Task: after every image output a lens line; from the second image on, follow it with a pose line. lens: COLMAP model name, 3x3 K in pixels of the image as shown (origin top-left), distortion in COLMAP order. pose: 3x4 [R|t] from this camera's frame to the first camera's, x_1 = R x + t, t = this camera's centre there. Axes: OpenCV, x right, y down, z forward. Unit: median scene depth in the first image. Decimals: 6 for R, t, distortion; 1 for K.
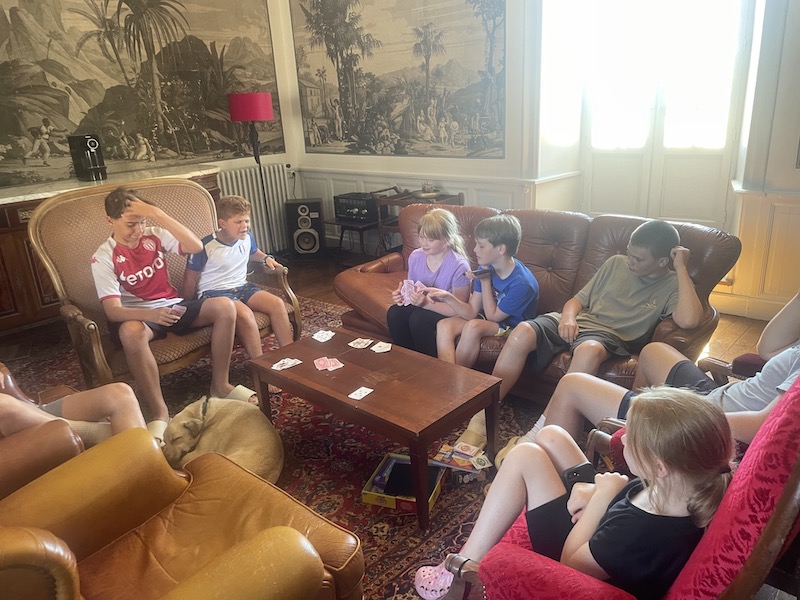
lens RADIAL K [[597.6, 0, 400.3], [0, 597.6, 297.6], [0, 0, 1]] dist [0.042928, -0.058760]
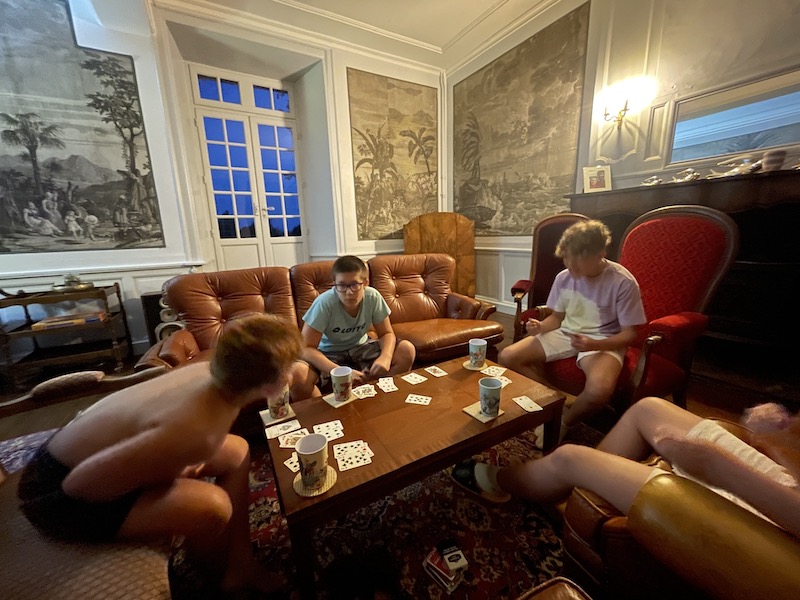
lens RADIAL K [[322.0, 0, 400.5], [0, 322.0, 299.6], [0, 0, 1]] dist [-0.010302, 0.000466]
pose [[0.327557, -0.145247, 0.933600, -0.268581], [0.312306, 0.949217, 0.038103, -0.013376], [-0.891724, 0.279088, 0.356285, 0.381276]]
